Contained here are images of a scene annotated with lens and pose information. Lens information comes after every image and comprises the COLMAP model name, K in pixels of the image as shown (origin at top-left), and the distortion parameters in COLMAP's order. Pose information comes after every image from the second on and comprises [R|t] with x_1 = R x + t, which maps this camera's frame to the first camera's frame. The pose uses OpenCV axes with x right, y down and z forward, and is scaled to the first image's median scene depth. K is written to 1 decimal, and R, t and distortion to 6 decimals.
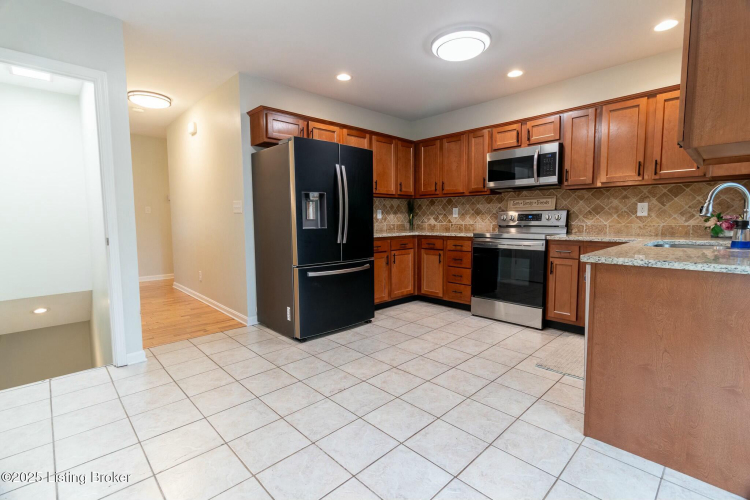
lens RADIAL K [[344.8, 0, 377.3], [0, 344.8, 247.7], [0, 0, 1]] dist [0.003407, 0.000070]
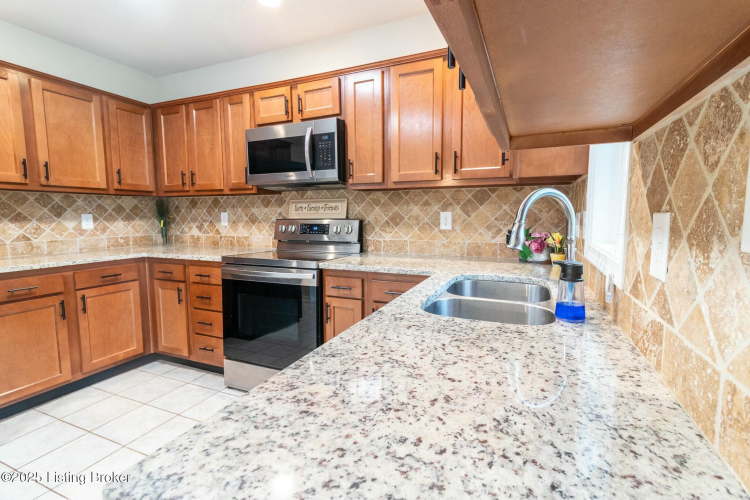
lens RADIAL K [[344.8, 0, 377.3], [0, 344.8, 247.7], [0, 0, 1]] dist [0.003407, 0.000070]
pose [[0.924738, -0.032767, 0.379191, 0.295574], [0.028555, 0.999452, 0.016728, -0.058520], [-0.379531, -0.004641, 0.925167, 0.316001]]
